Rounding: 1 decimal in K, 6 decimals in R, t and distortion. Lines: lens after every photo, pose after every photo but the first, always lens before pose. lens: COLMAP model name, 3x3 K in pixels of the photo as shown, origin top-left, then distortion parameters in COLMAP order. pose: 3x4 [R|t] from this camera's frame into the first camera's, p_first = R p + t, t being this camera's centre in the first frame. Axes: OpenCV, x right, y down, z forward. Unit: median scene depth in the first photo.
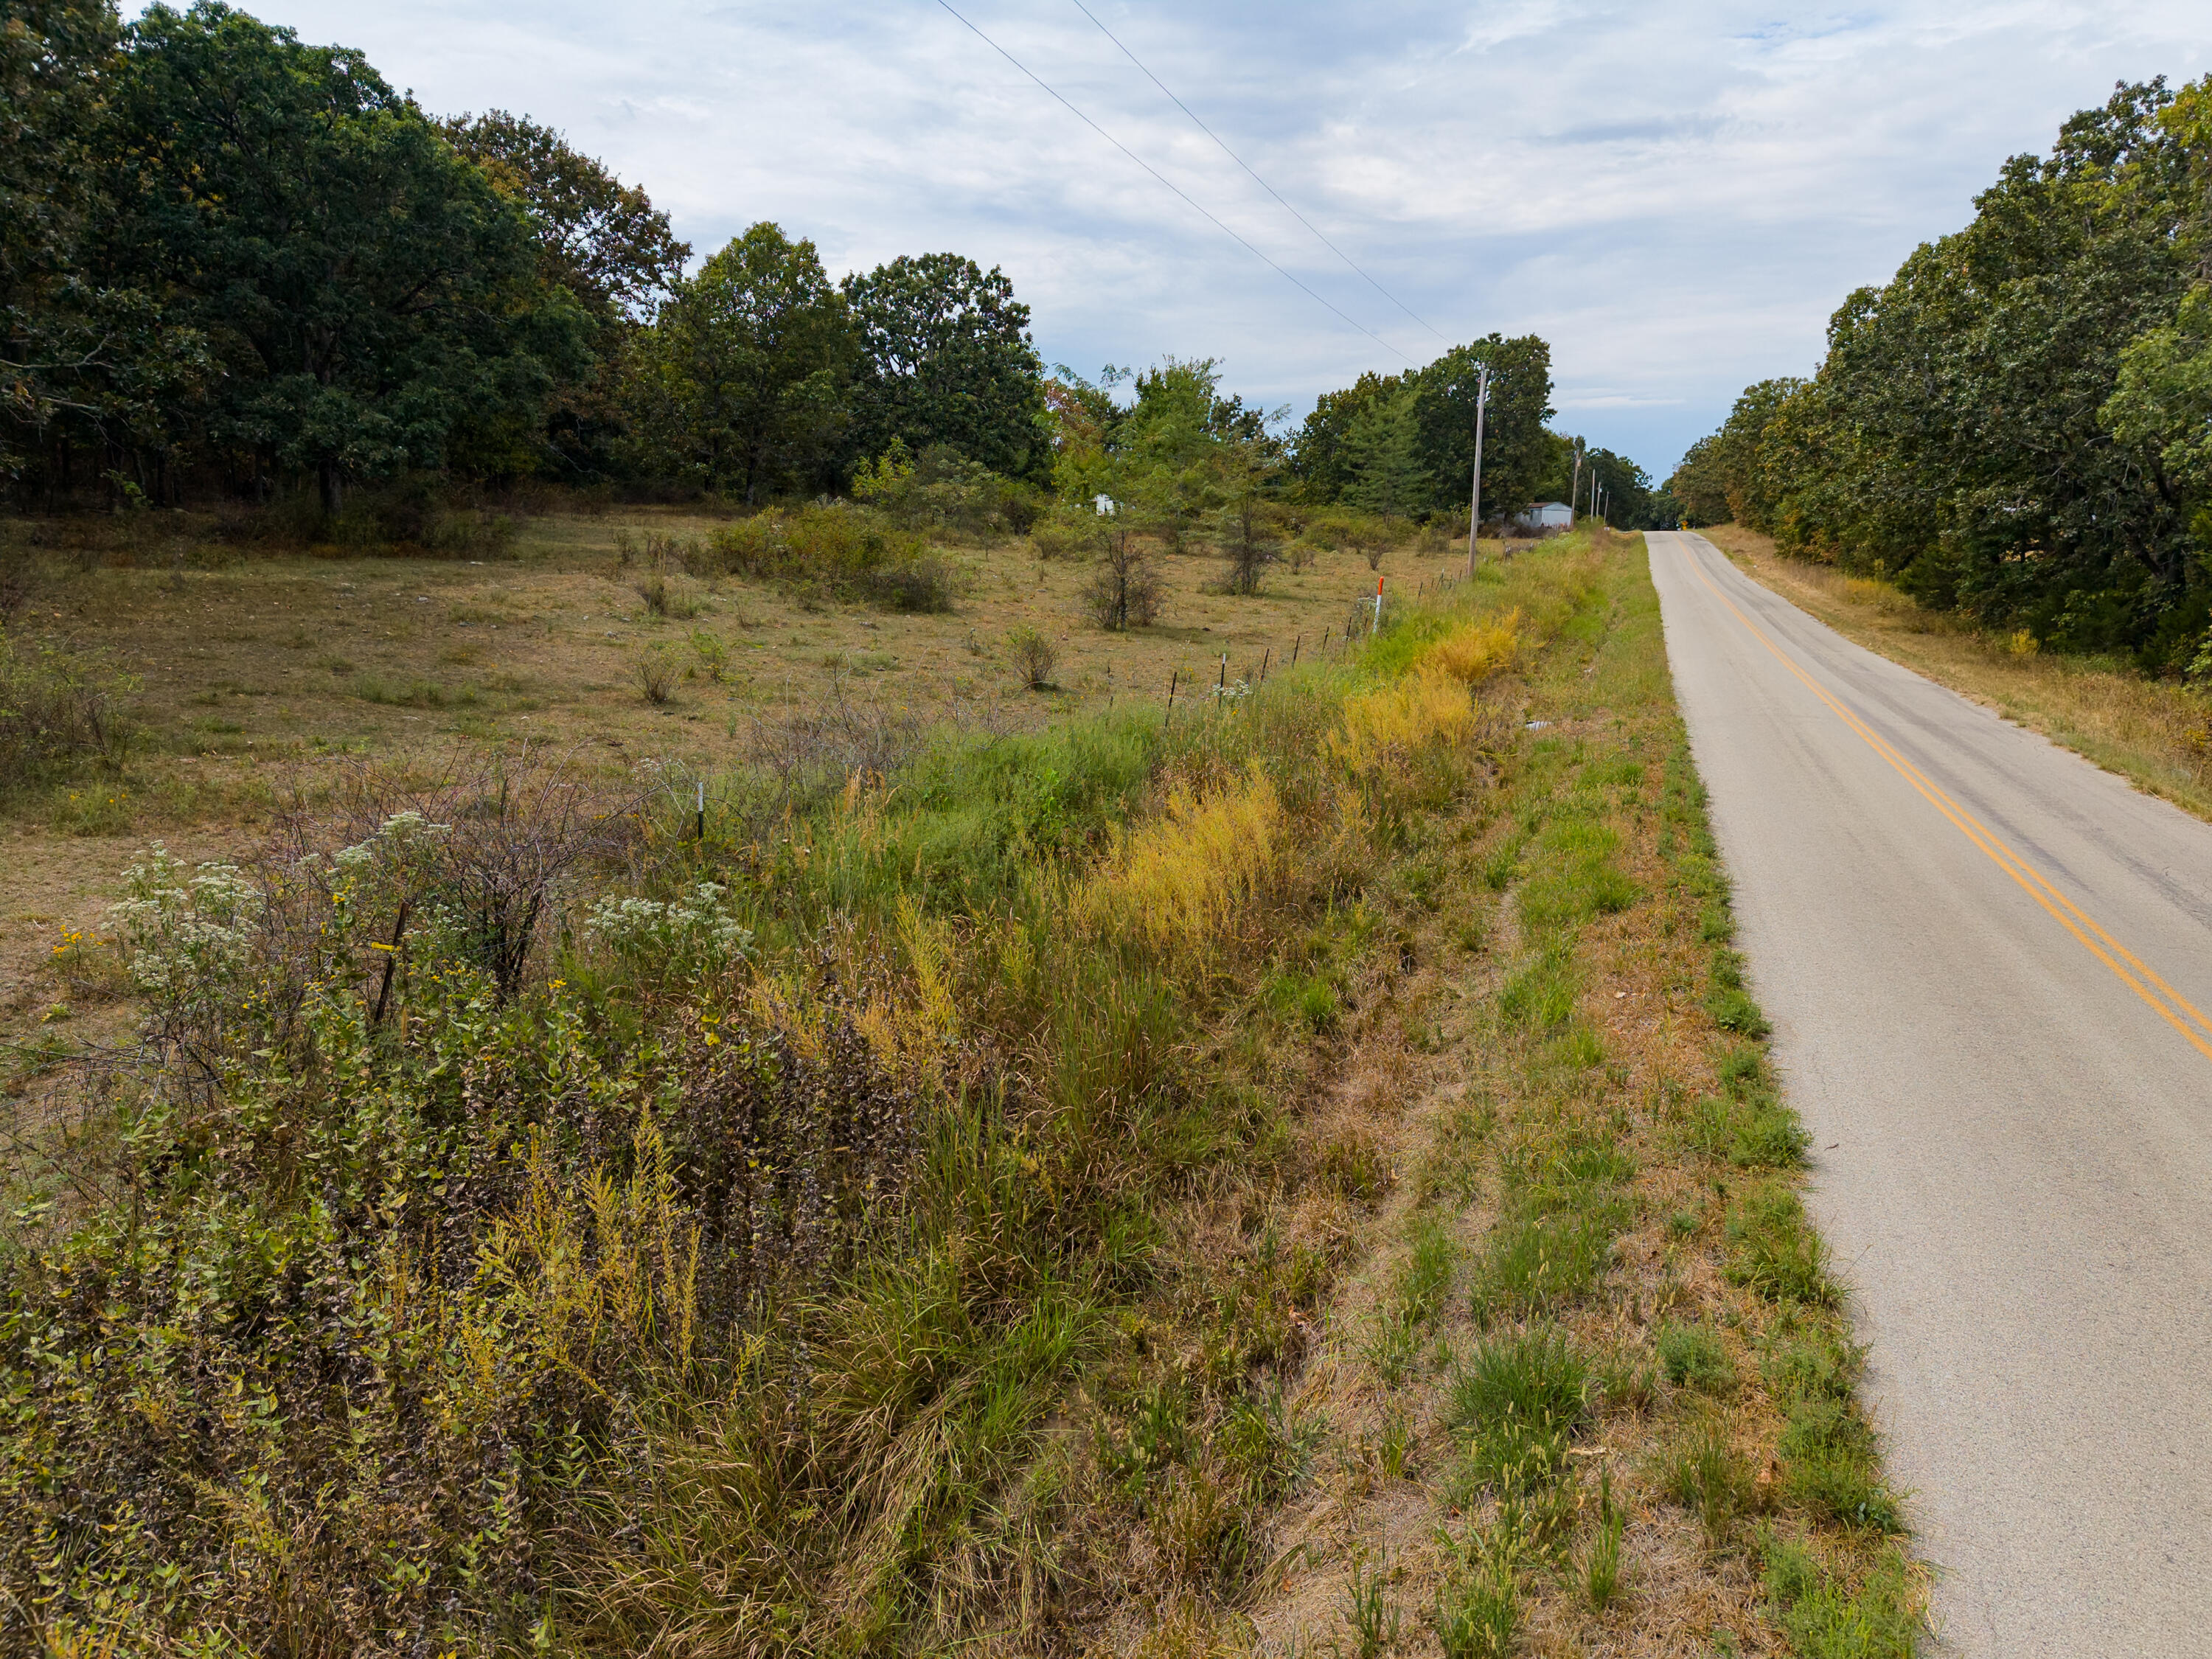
lens RADIAL K [[1508.3, 0, 1096.3], [0, 1508.3, 838.3], [0, 0, 1]] dist [0.040665, -0.023979]
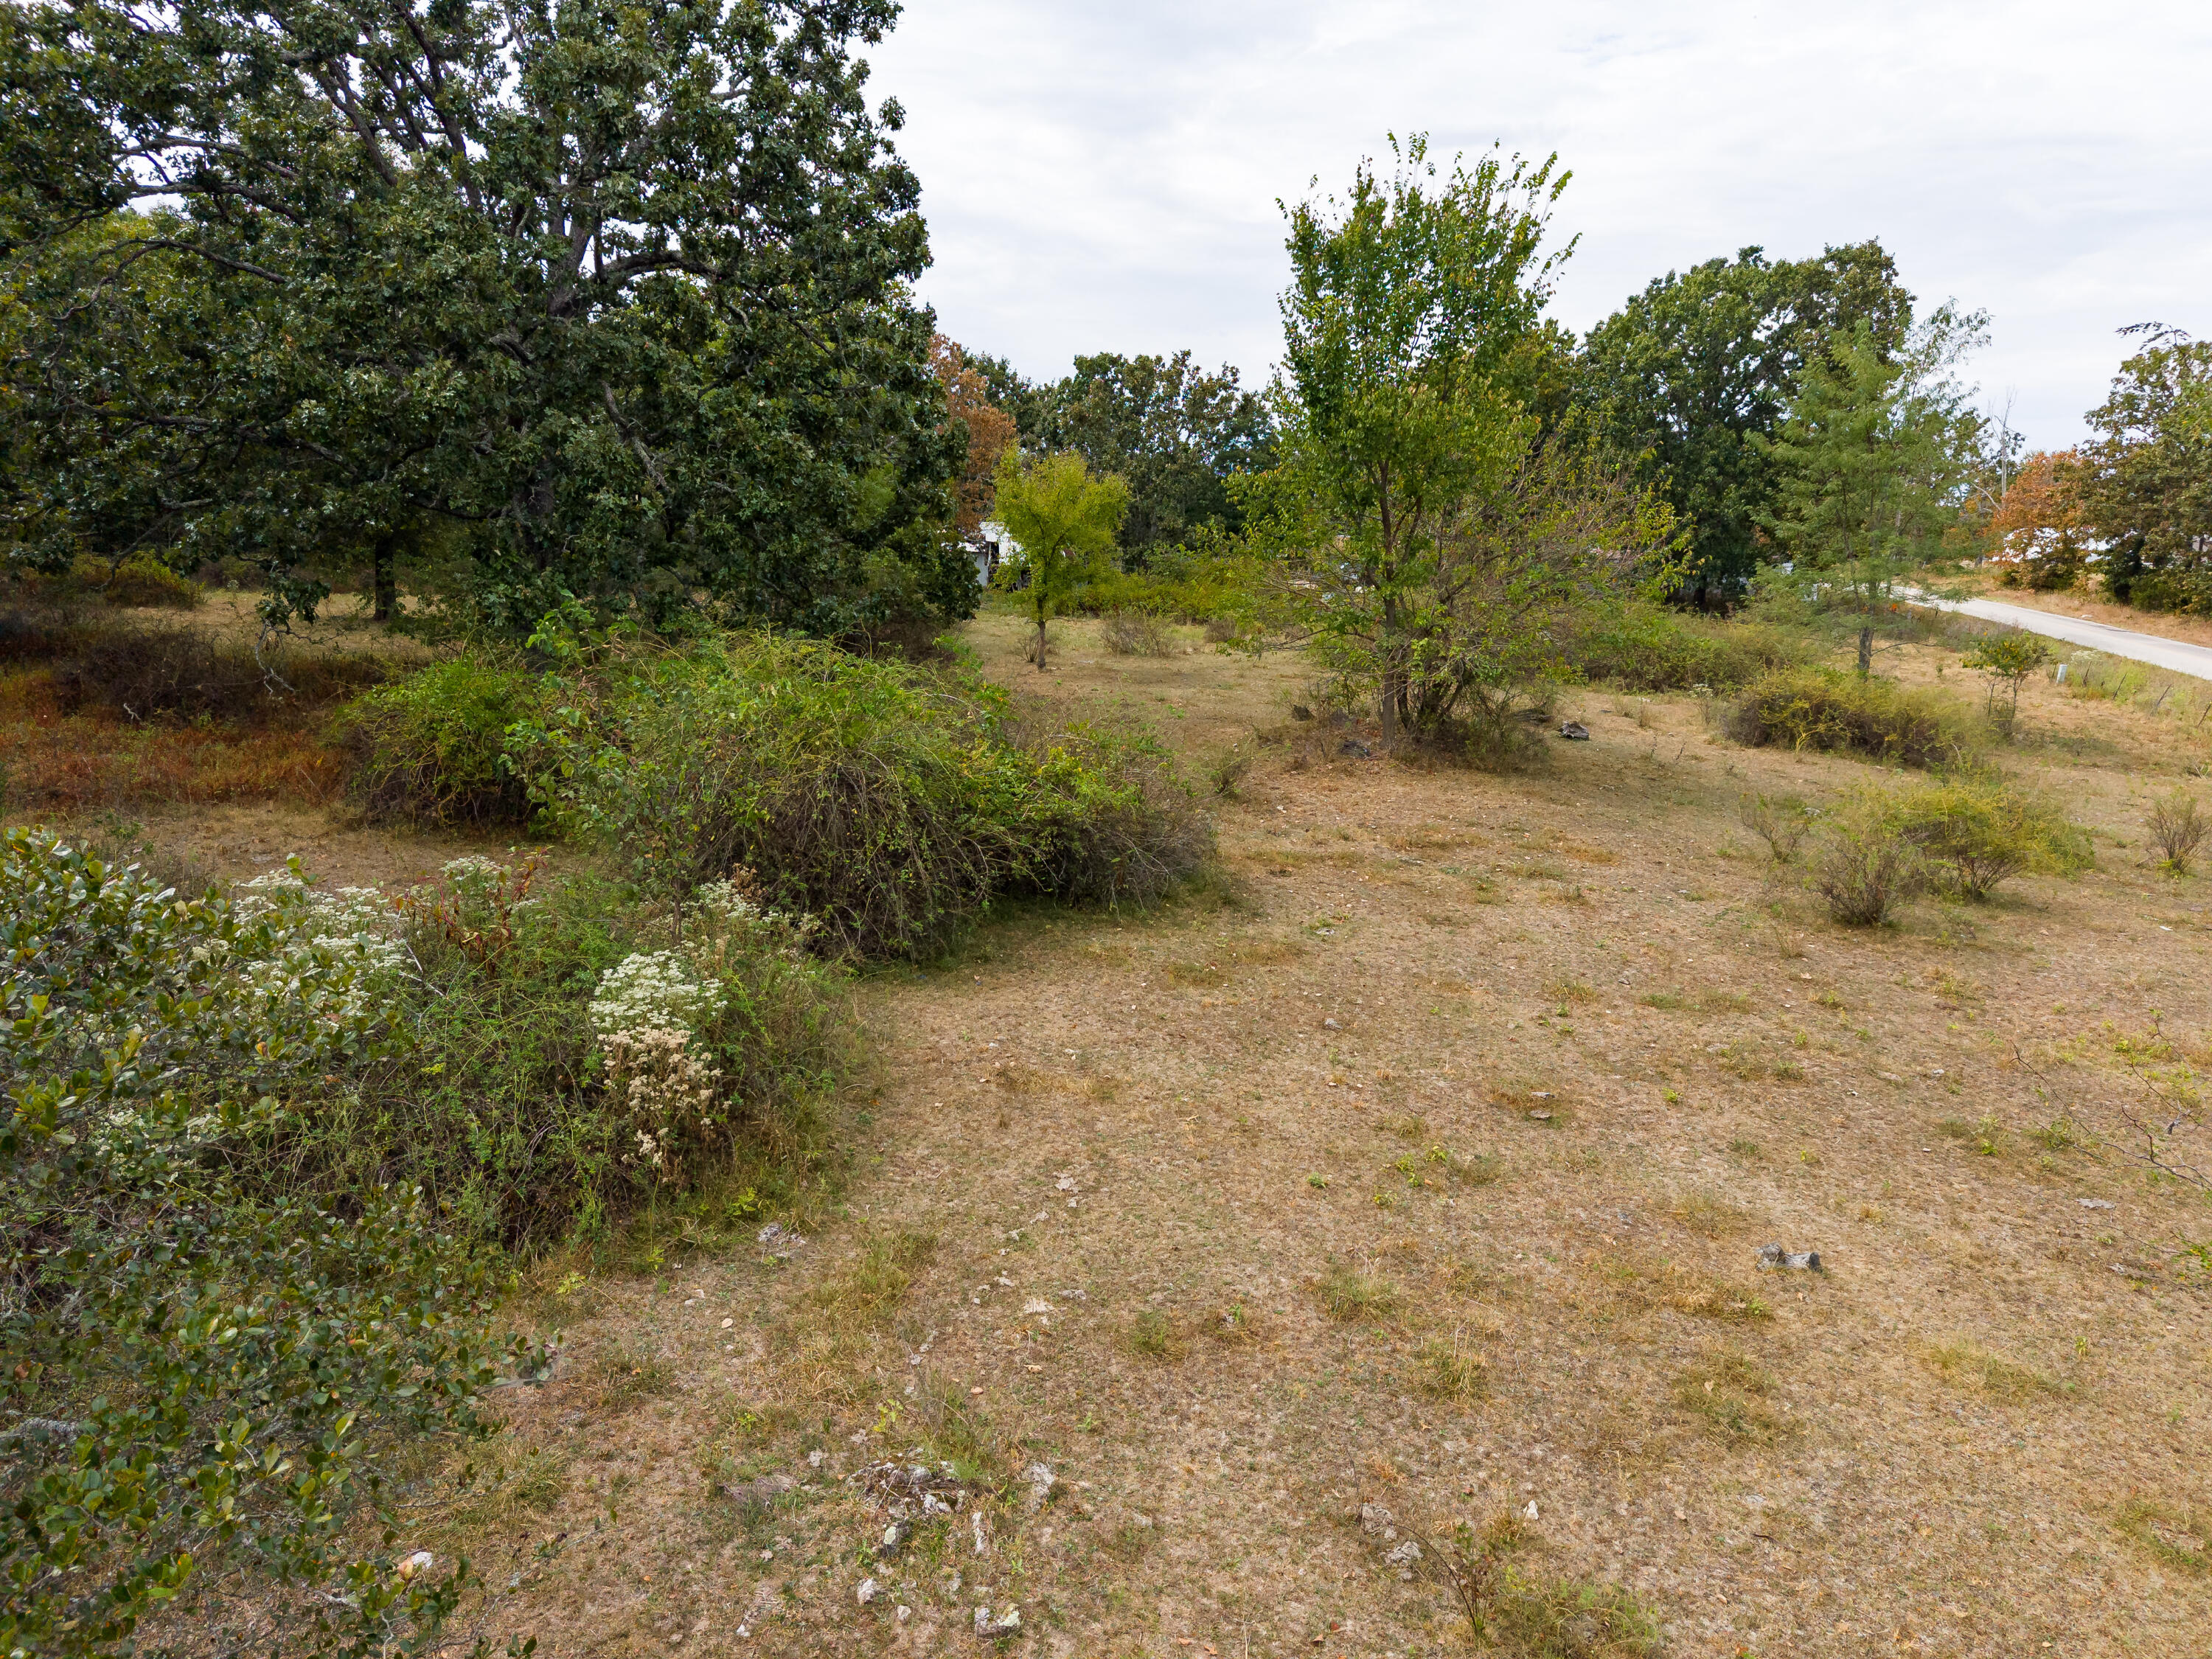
lens RADIAL K [[1474.4, 0, 1103.5], [0, 1474.4, 833.6], [0, 0, 1]] dist [0.040239, -0.022746]
pose [[0.993102, -0.019275, 0.115661, -0.035626], [0.018863, 0.999811, 0.004654, -0.162052], [-0.115729, -0.002440, 0.993278, 0.617886]]
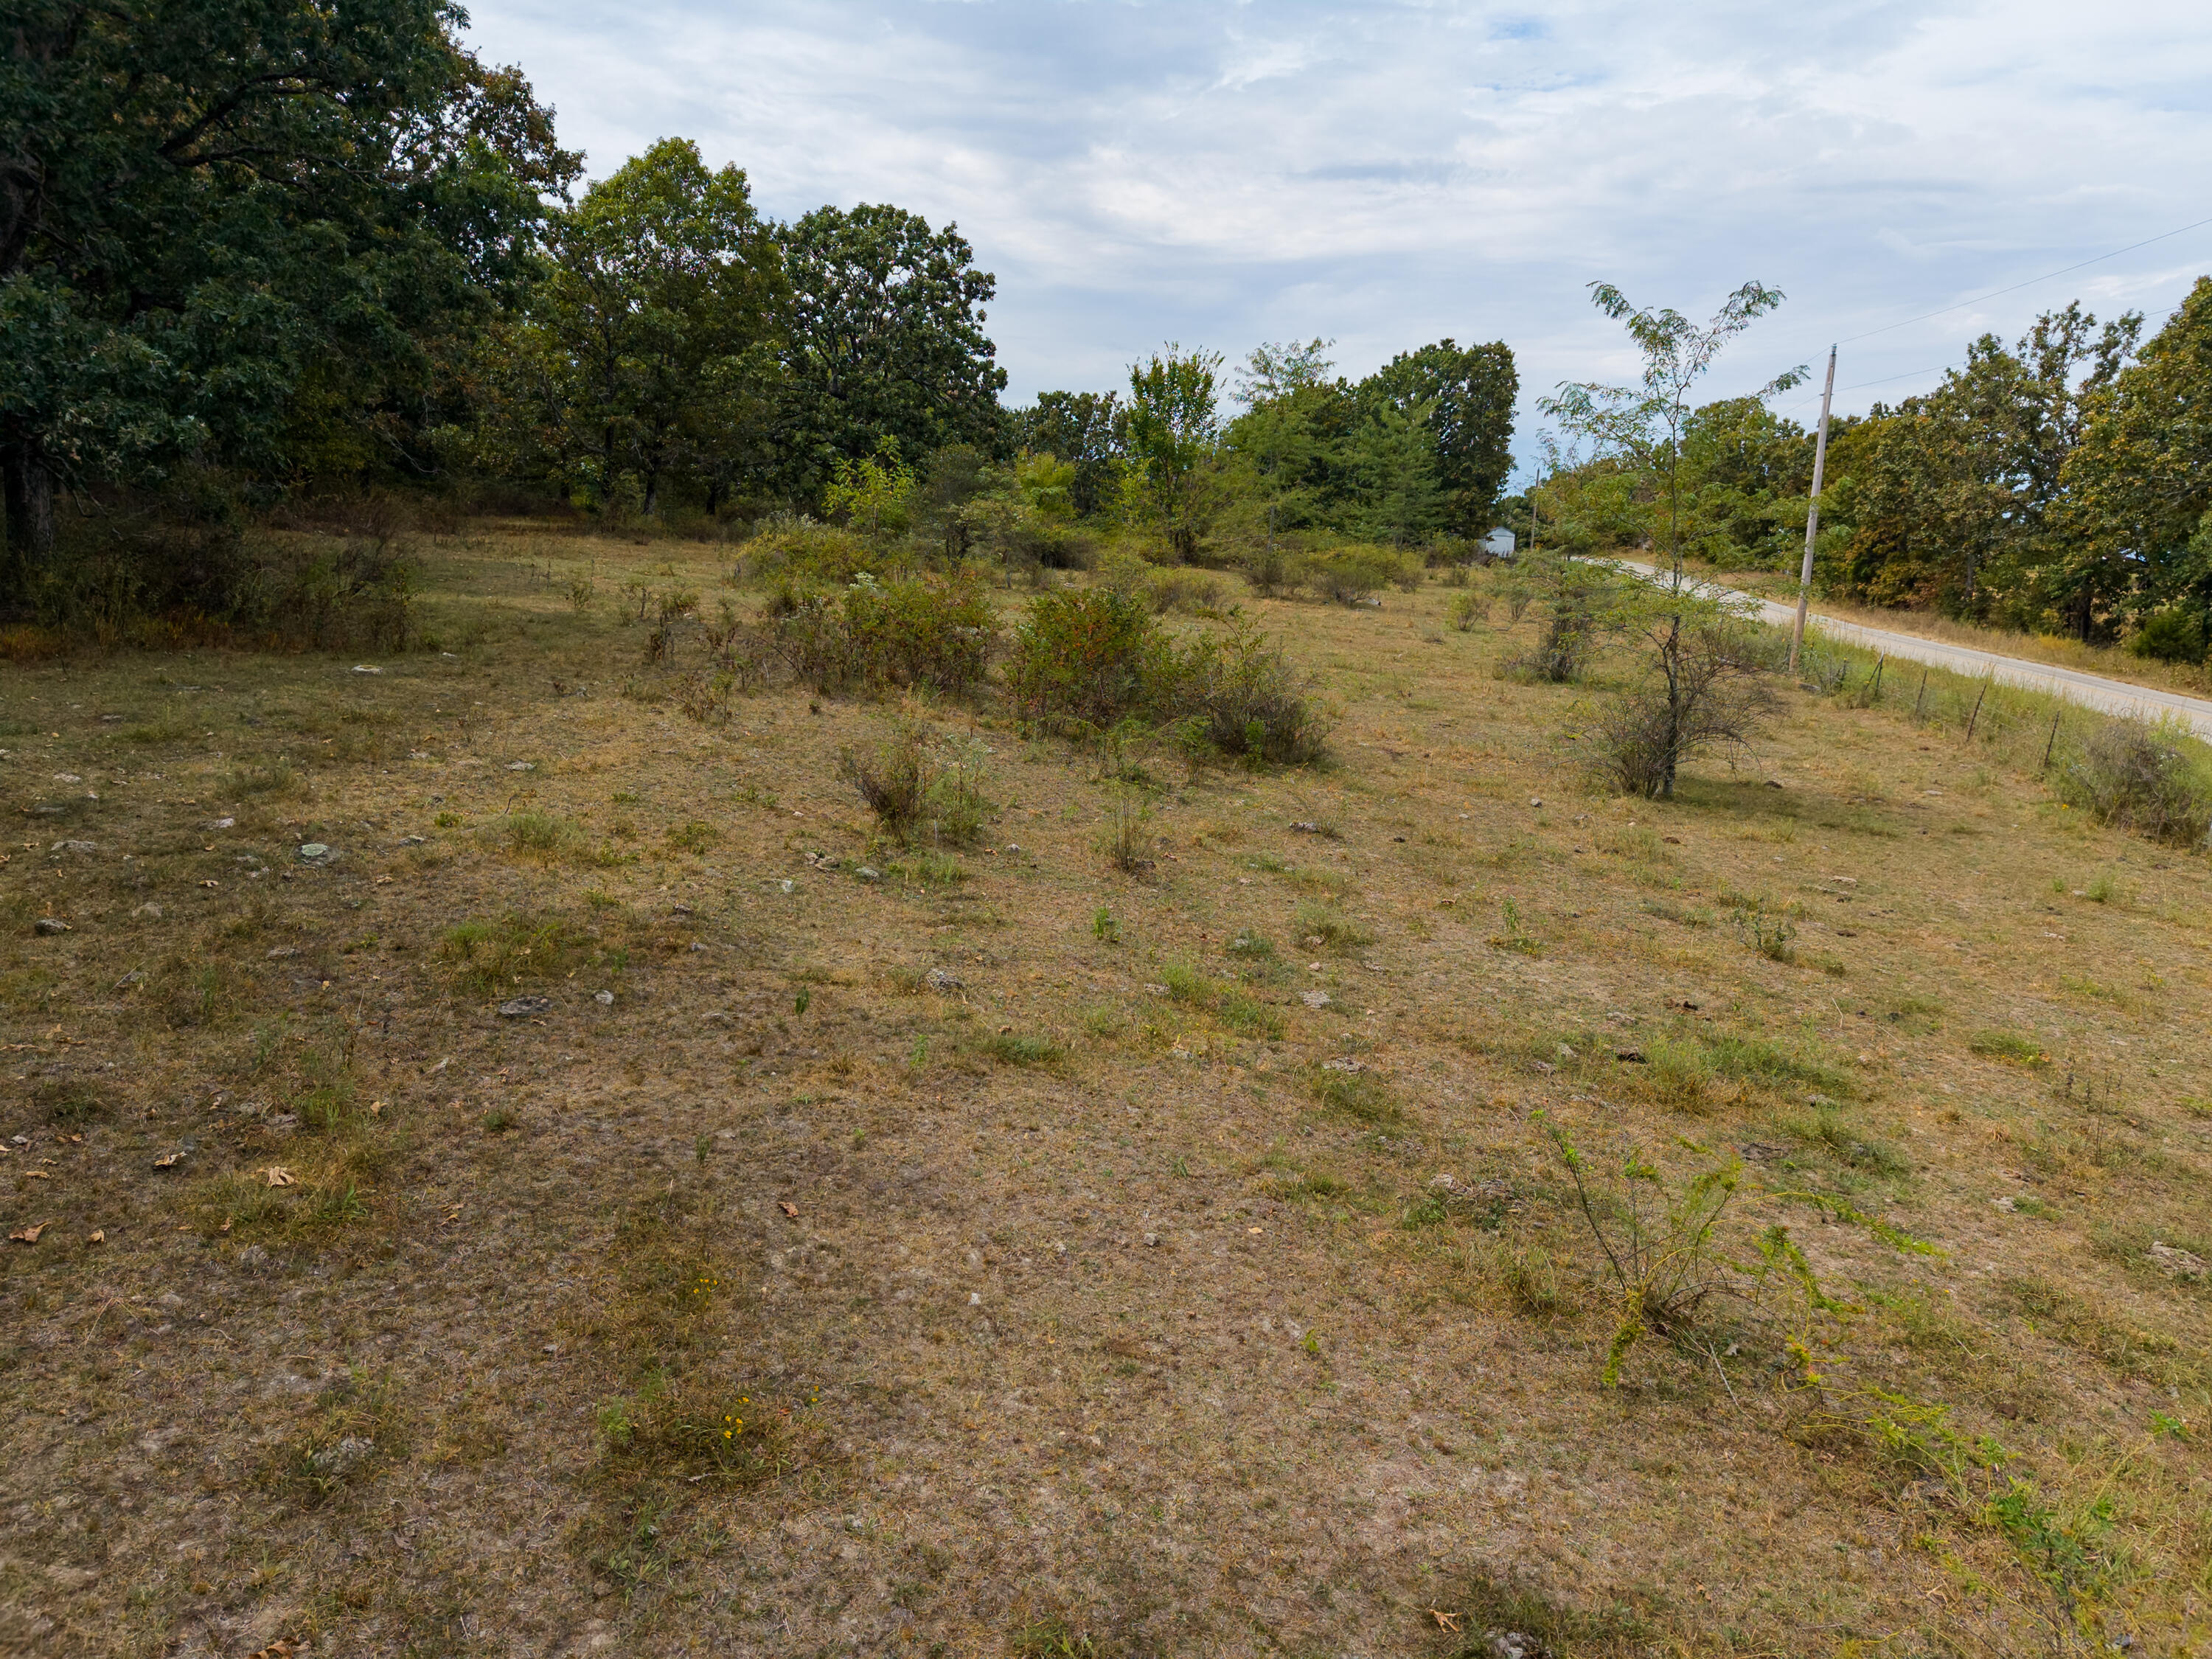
lens RADIAL K [[1474.4, 0, 1103.5], [0, 1474.4, 833.6], [0, 0, 1]] dist [0.040239, -0.022746]
pose [[0.988263, -0.015507, 0.151973, -0.094599], [0.016140, 0.999865, -0.002929, -0.046500], [-0.151907, 0.005348, 0.988380, 0.189935]]
